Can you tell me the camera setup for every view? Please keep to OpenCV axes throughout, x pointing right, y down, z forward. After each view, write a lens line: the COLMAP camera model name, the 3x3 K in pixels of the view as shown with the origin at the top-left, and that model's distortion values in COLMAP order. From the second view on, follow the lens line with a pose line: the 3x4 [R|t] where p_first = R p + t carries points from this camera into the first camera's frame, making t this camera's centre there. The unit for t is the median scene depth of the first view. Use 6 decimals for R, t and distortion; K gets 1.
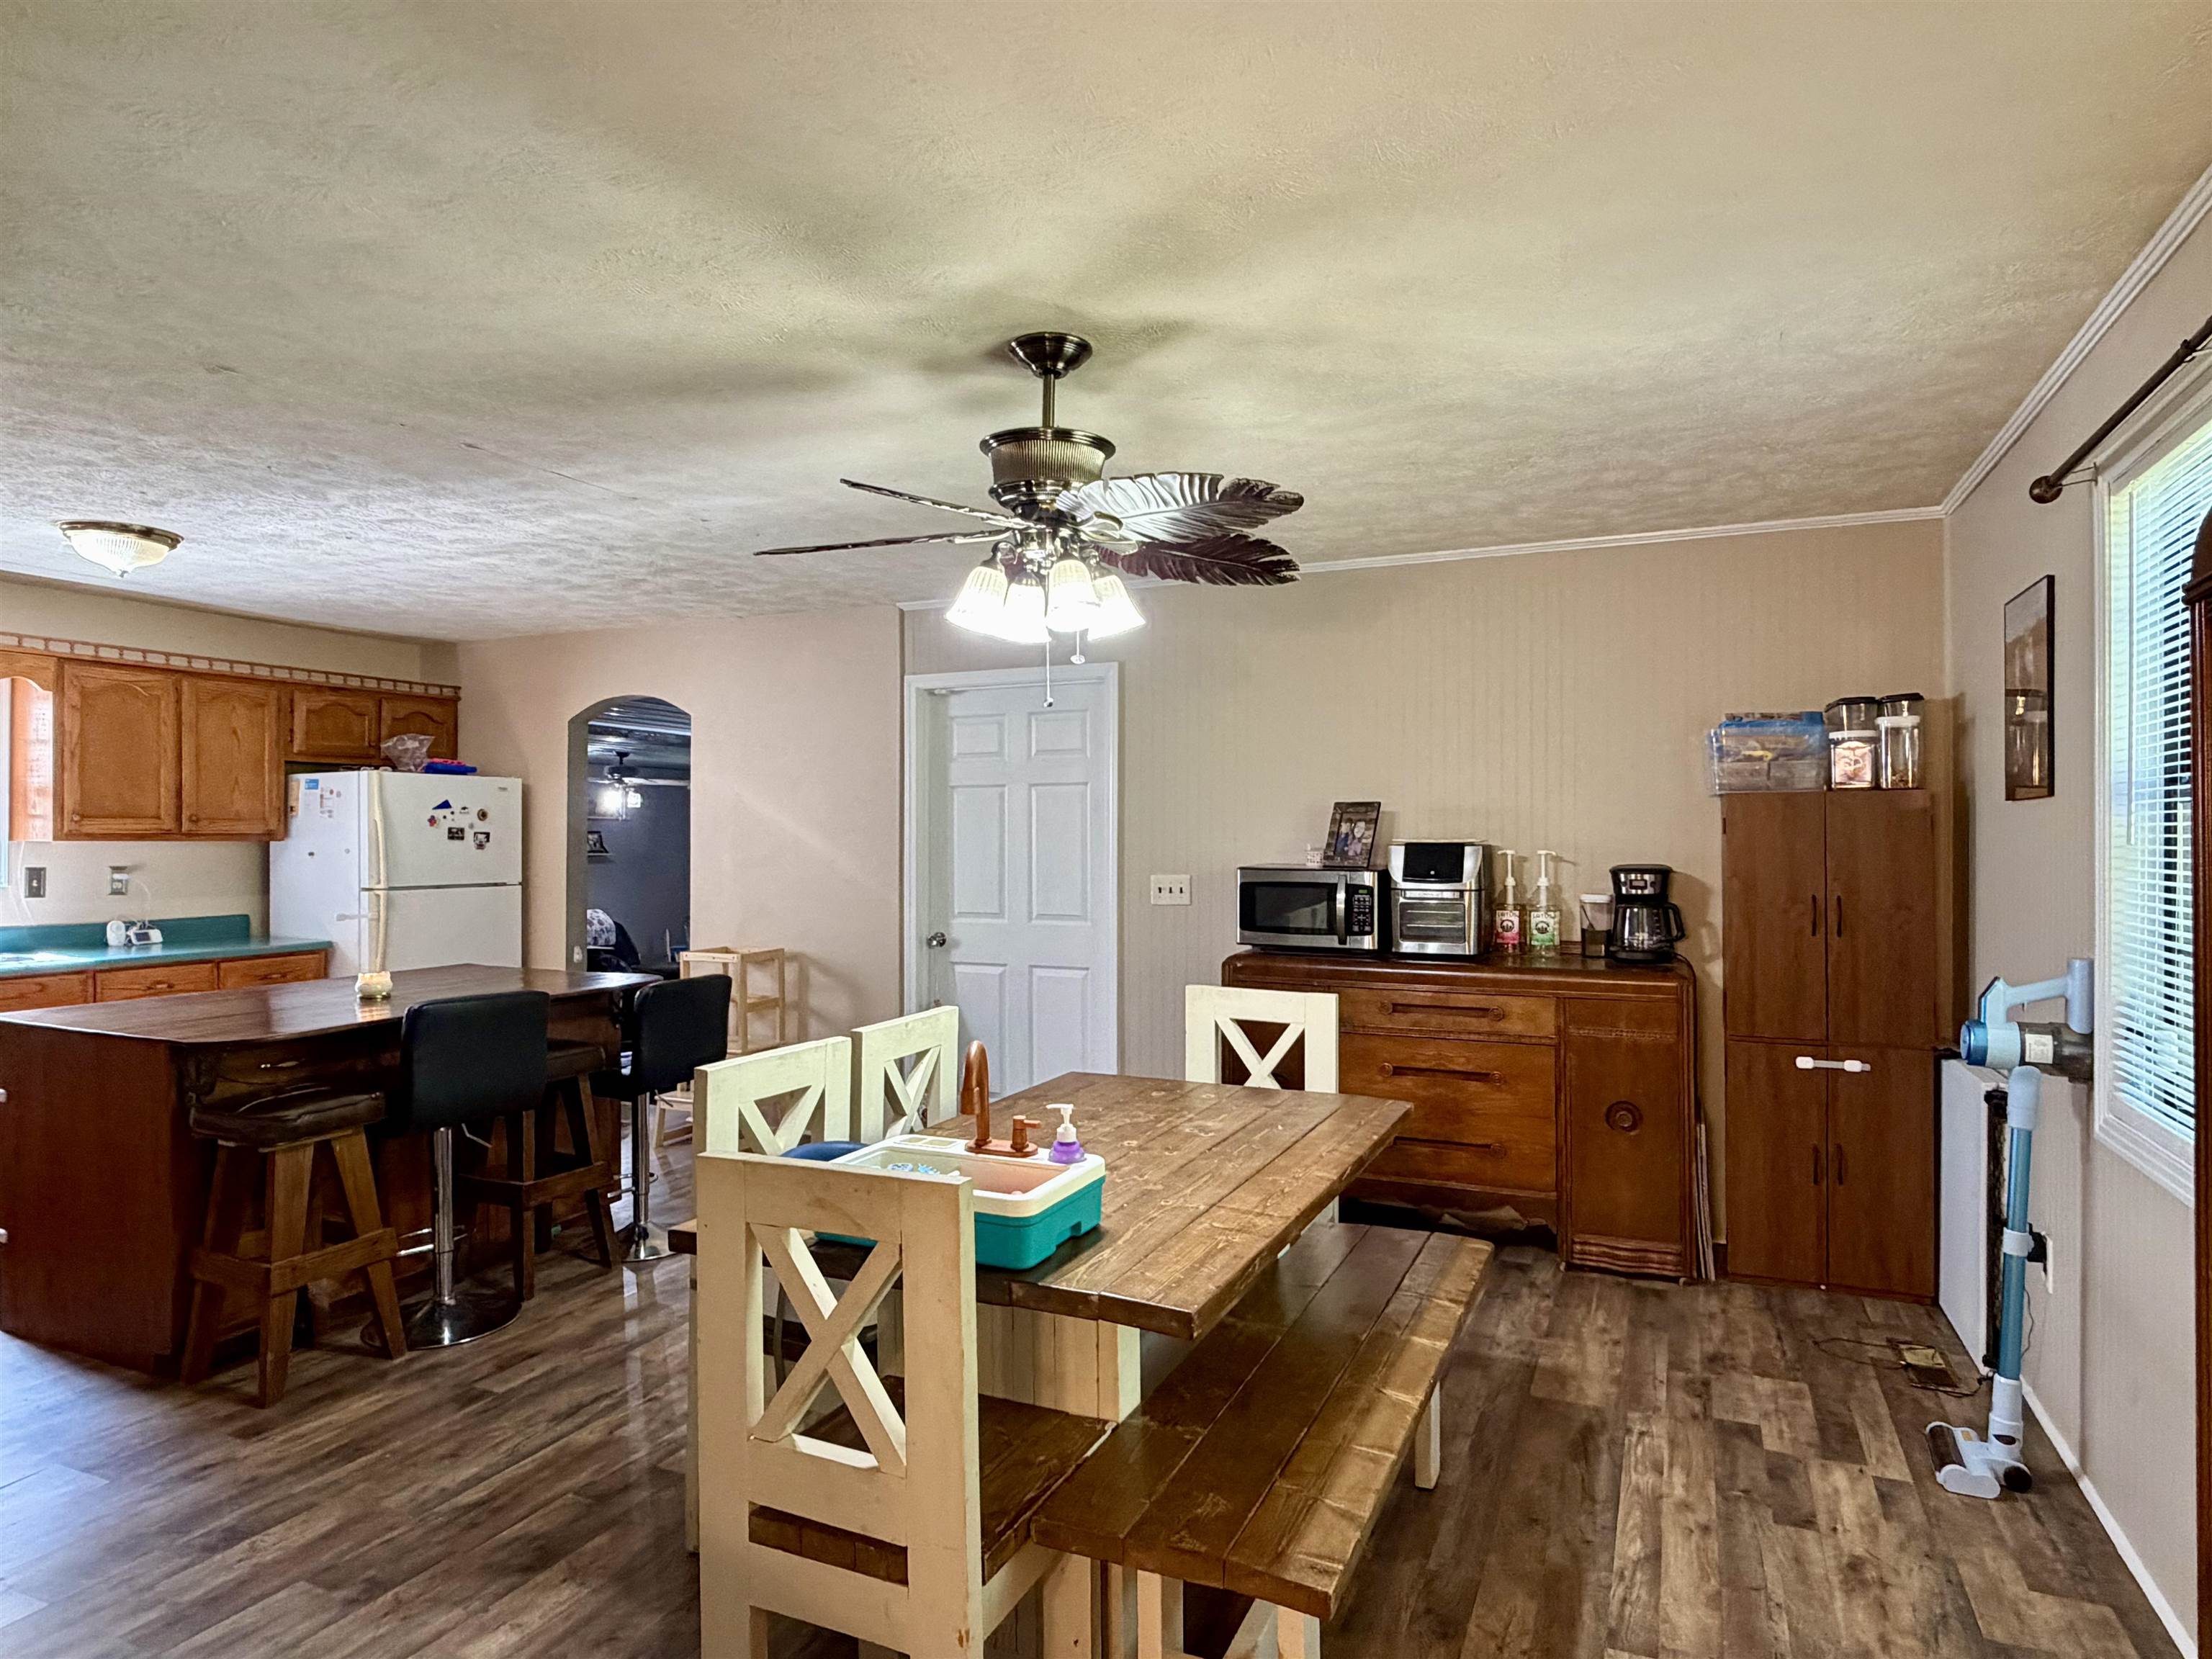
lens RADIAL K [[1274.5, 0, 1097.3], [0, 1274.5, 837.5], [0, 0, 1]] dist [0.004749, 0.000172]
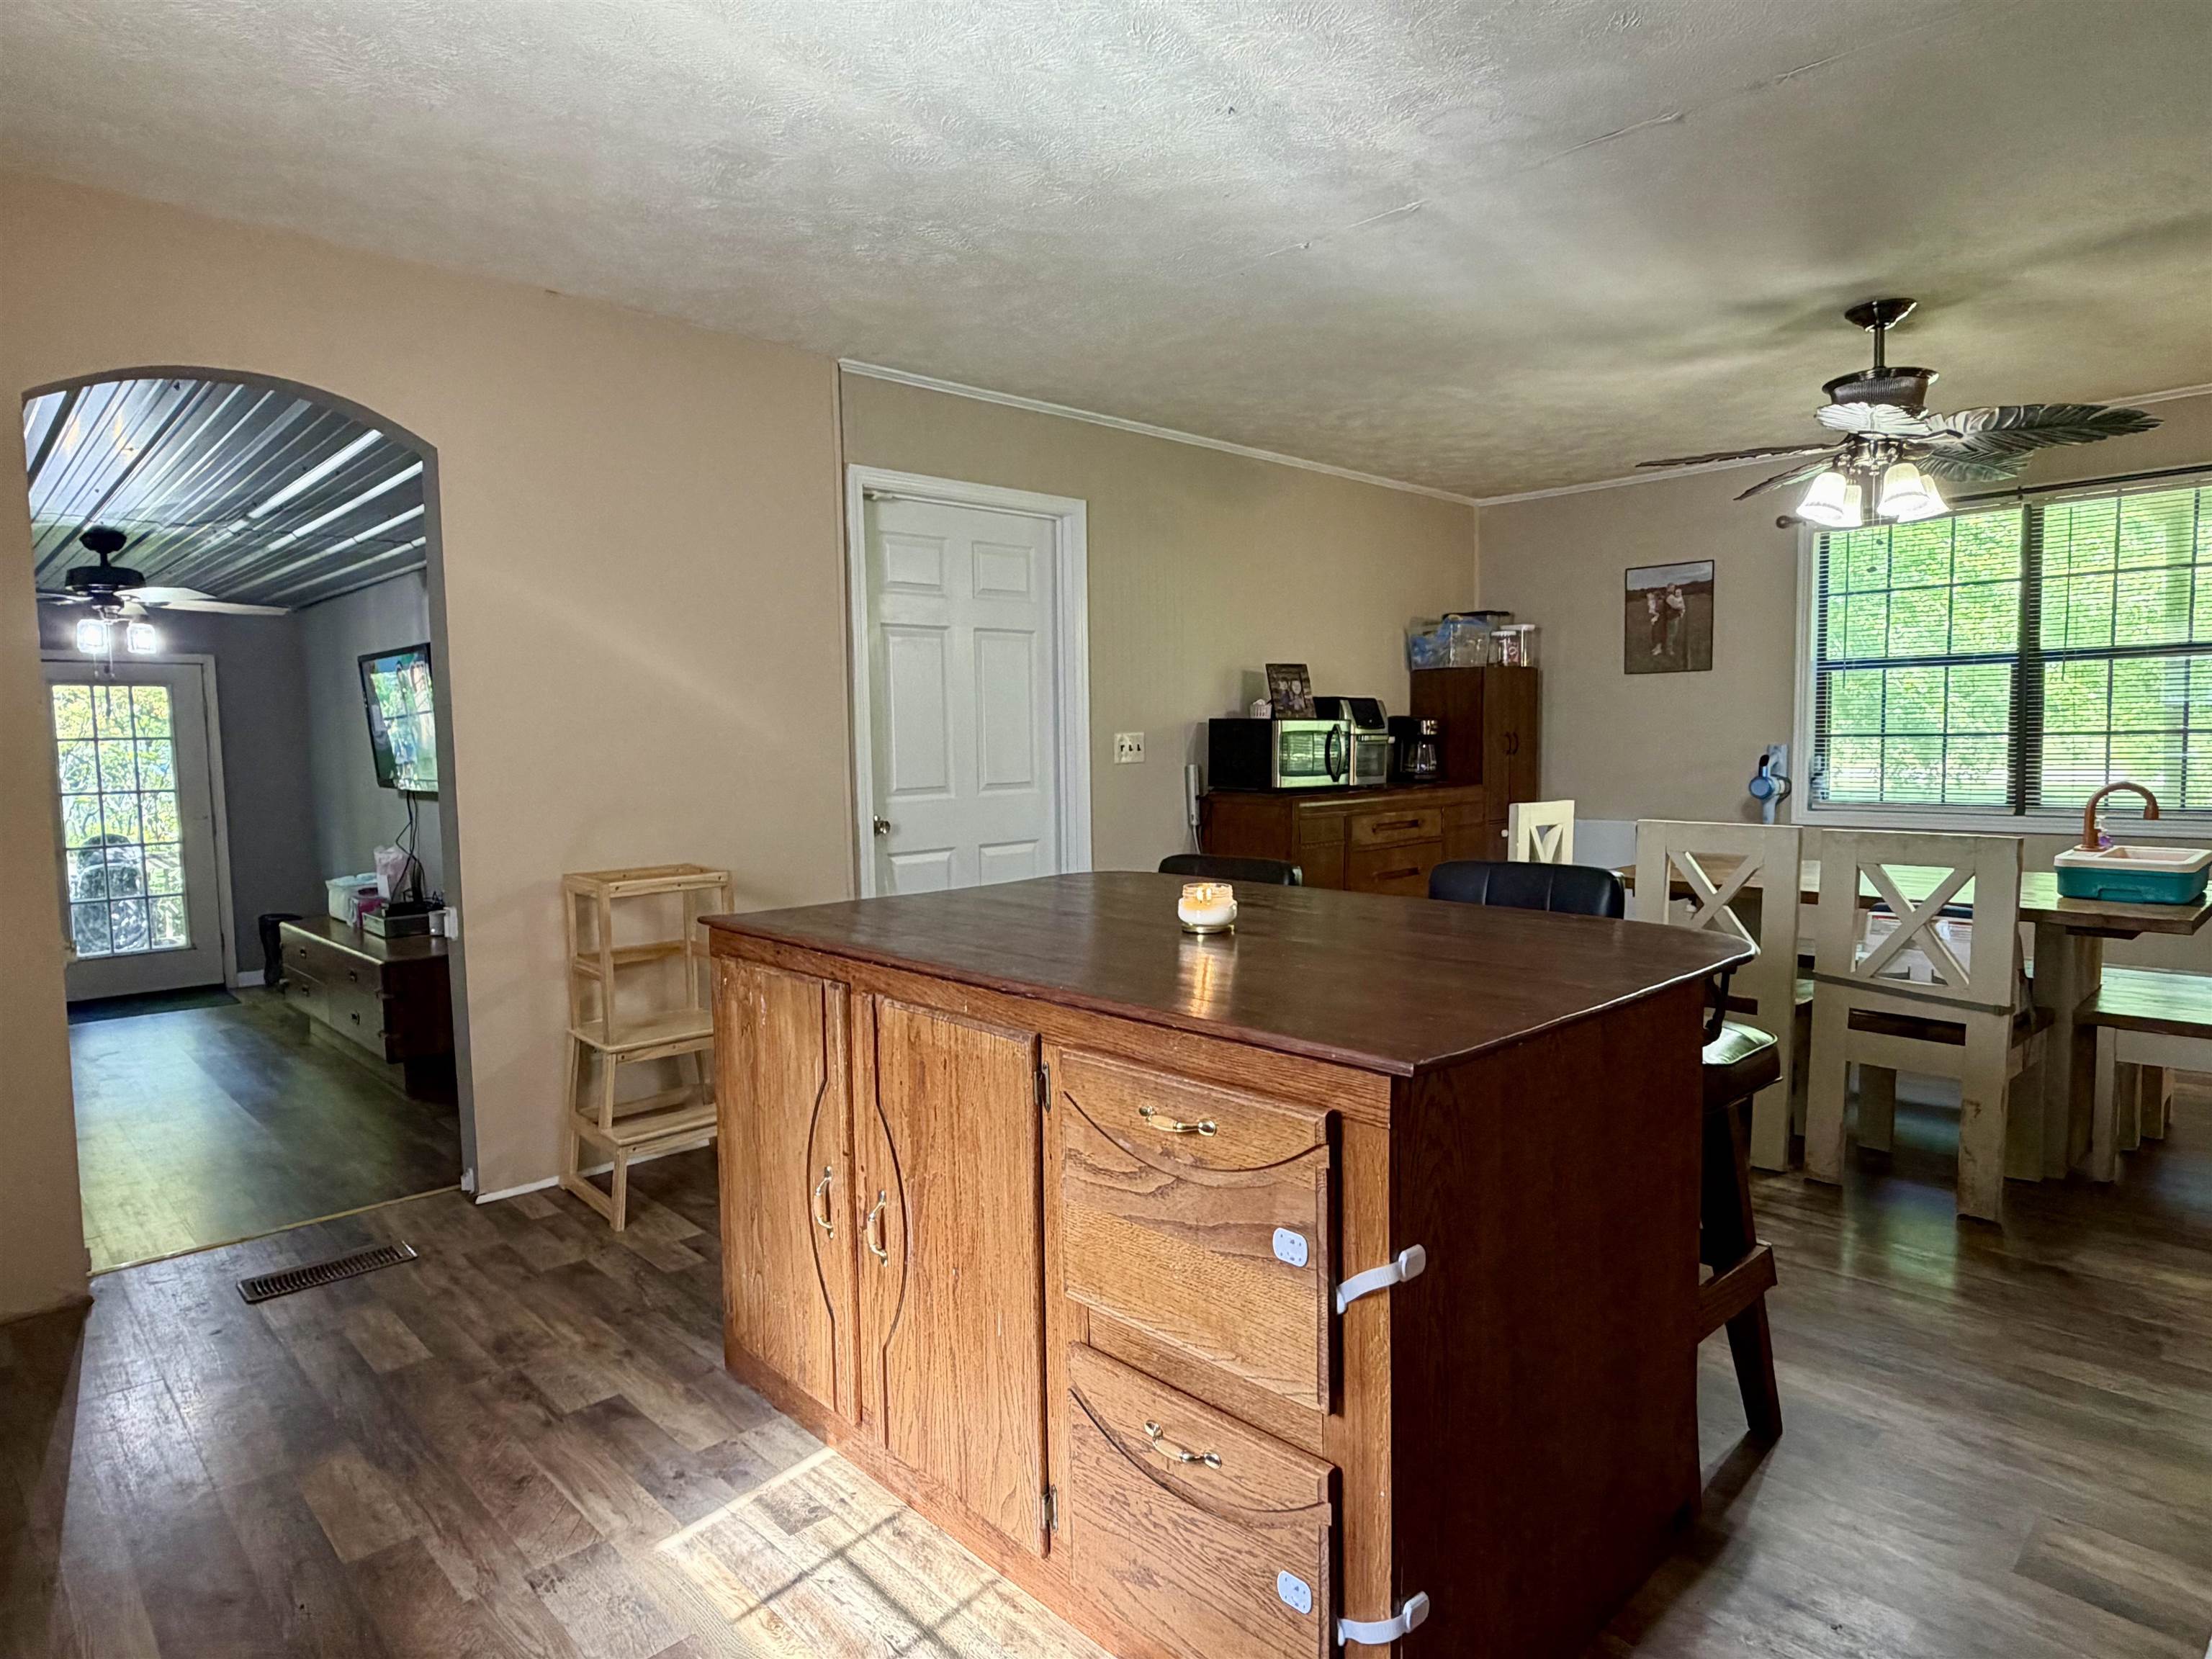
lens RADIAL K [[1261.5, 0, 1100.7], [0, 1261.5, 830.6], [0, 0, 1]] dist [0.001774, 0.001873]
pose [[0.364703, -0.075673, 0.928044, -1.043982], [0.017402, 0.997072, 0.074463, 0.039374], [-0.930961, -0.011007, 0.364952, 0.813421]]
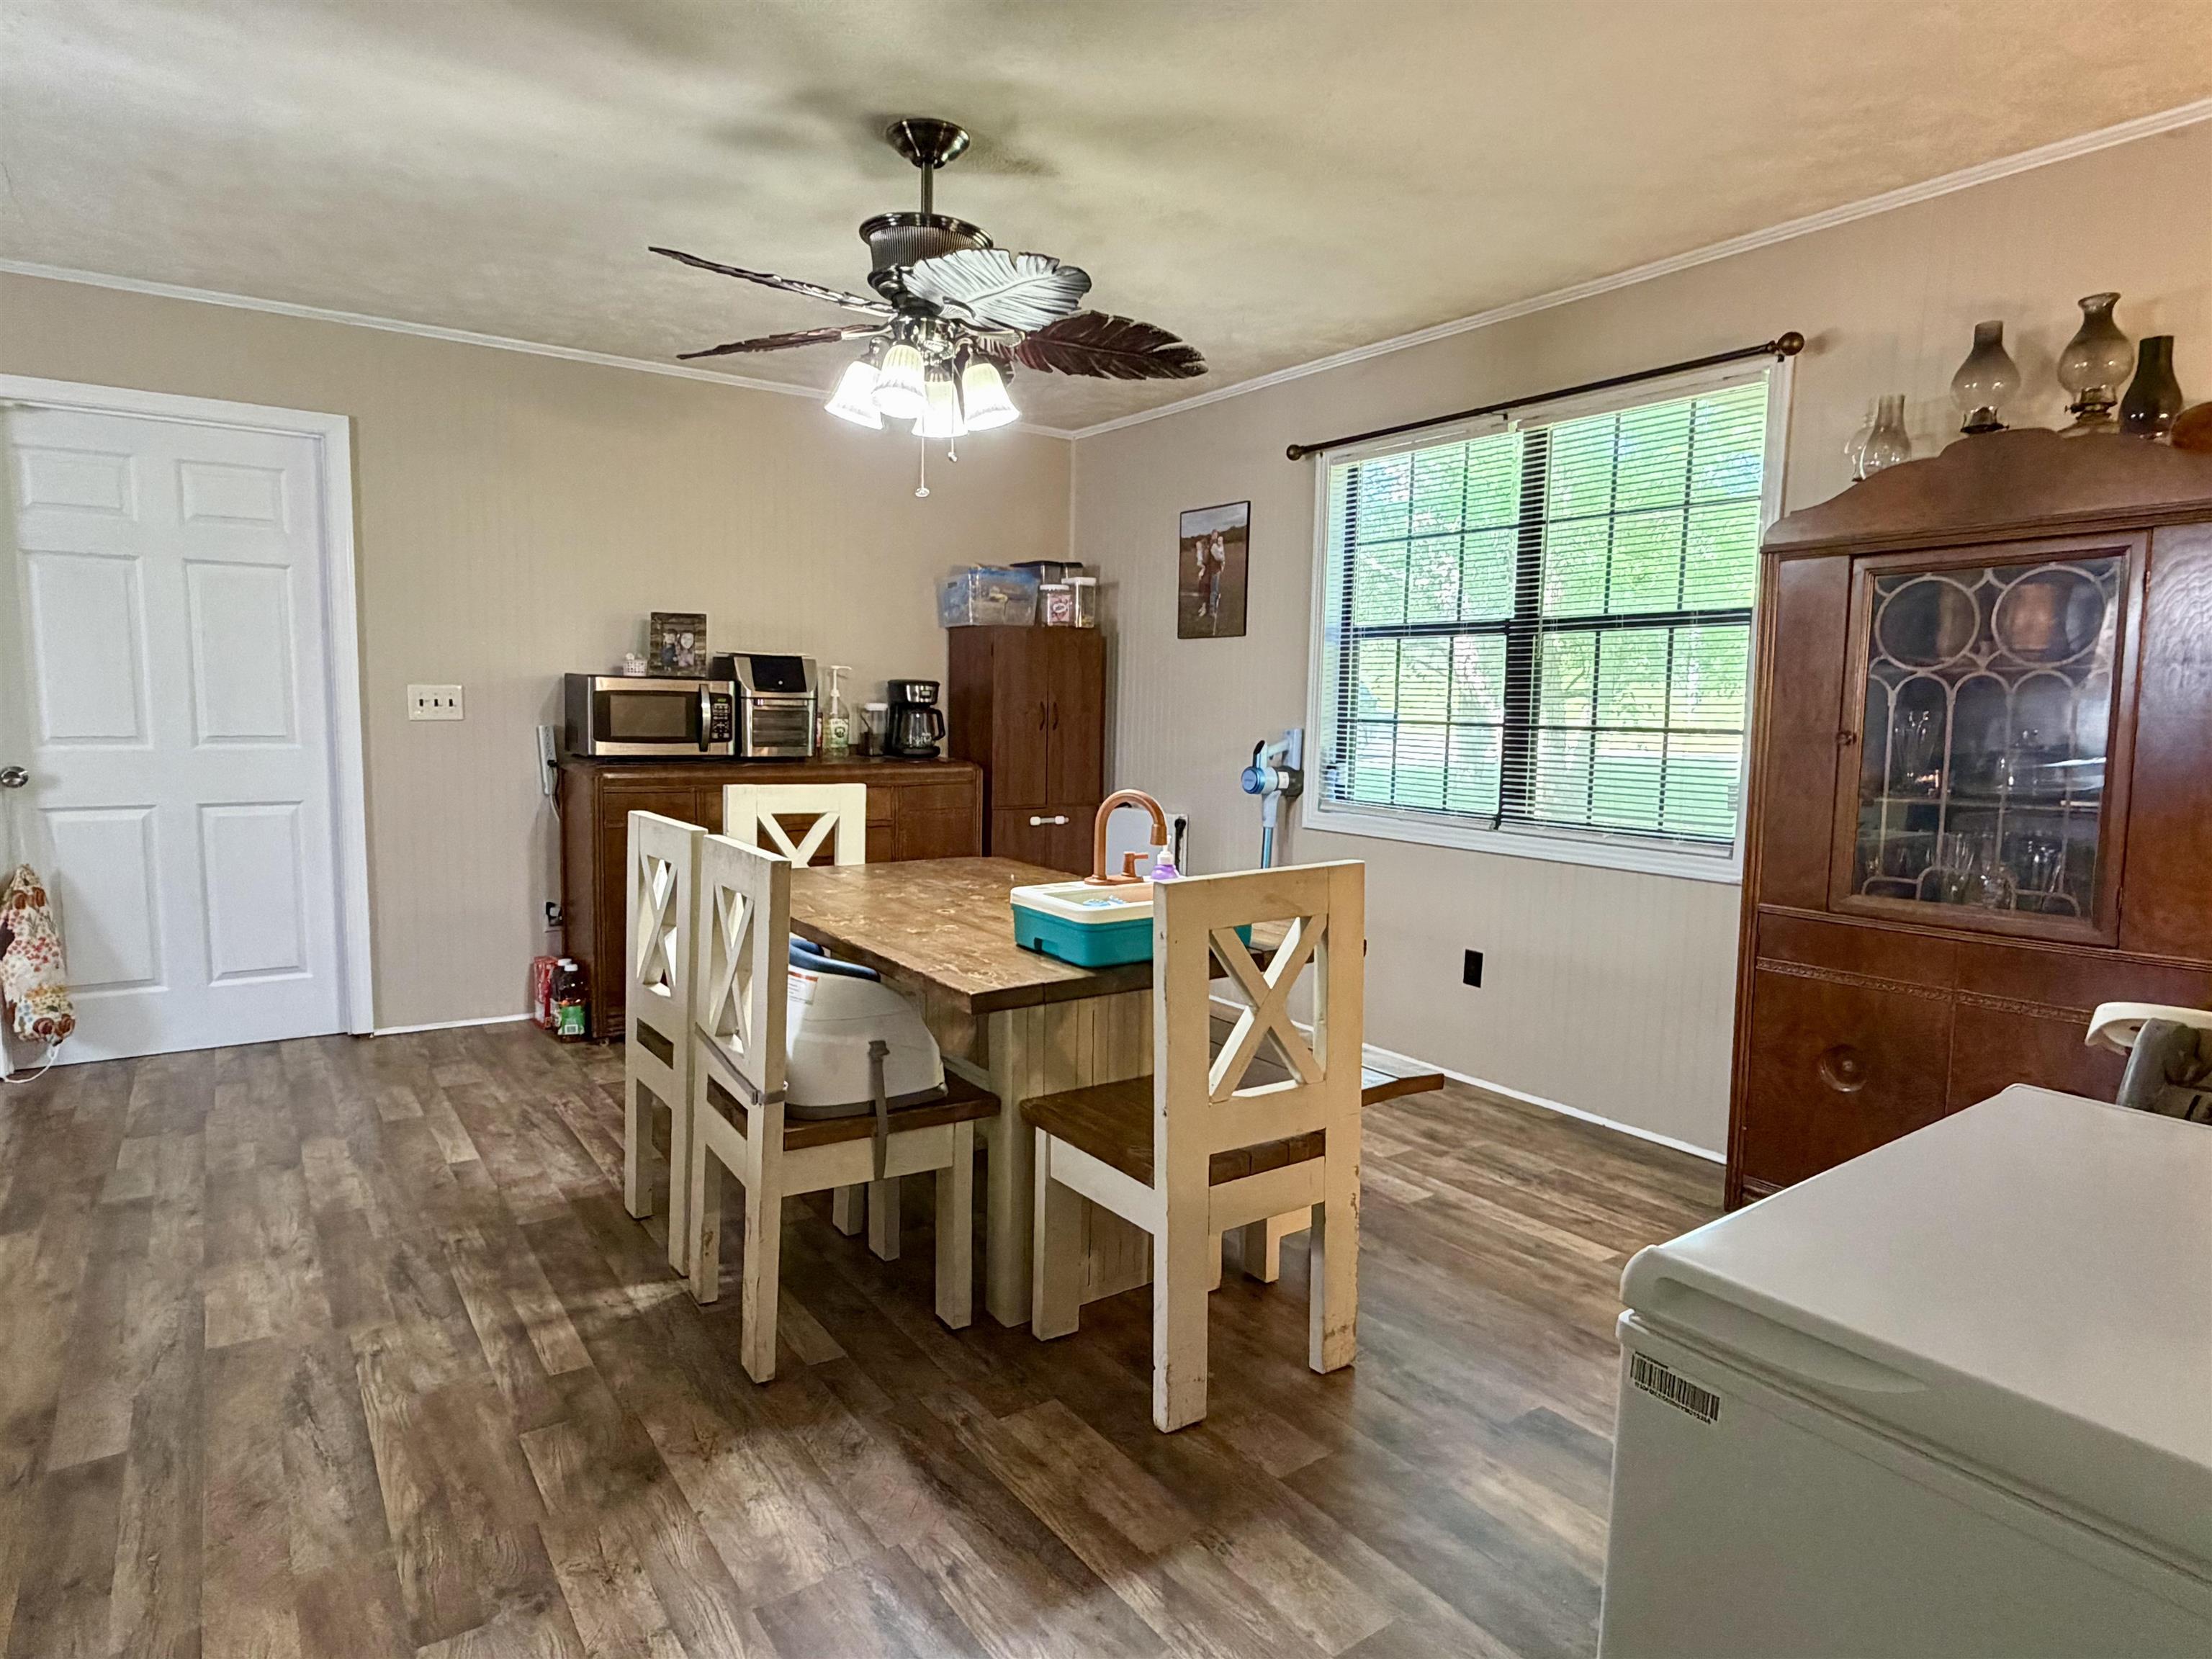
lens RADIAL K [[1261.5, 0, 1100.7], [0, 1261.5, 830.6], [0, 0, 1]] dist [0.001774, 0.001873]
pose [[0.512161, -0.078956, 0.855253, -0.550406], [-0.017391, 0.994608, 0.102236, 0.039568], [-0.858714, -0.067235, 0.508026, 0.209726]]
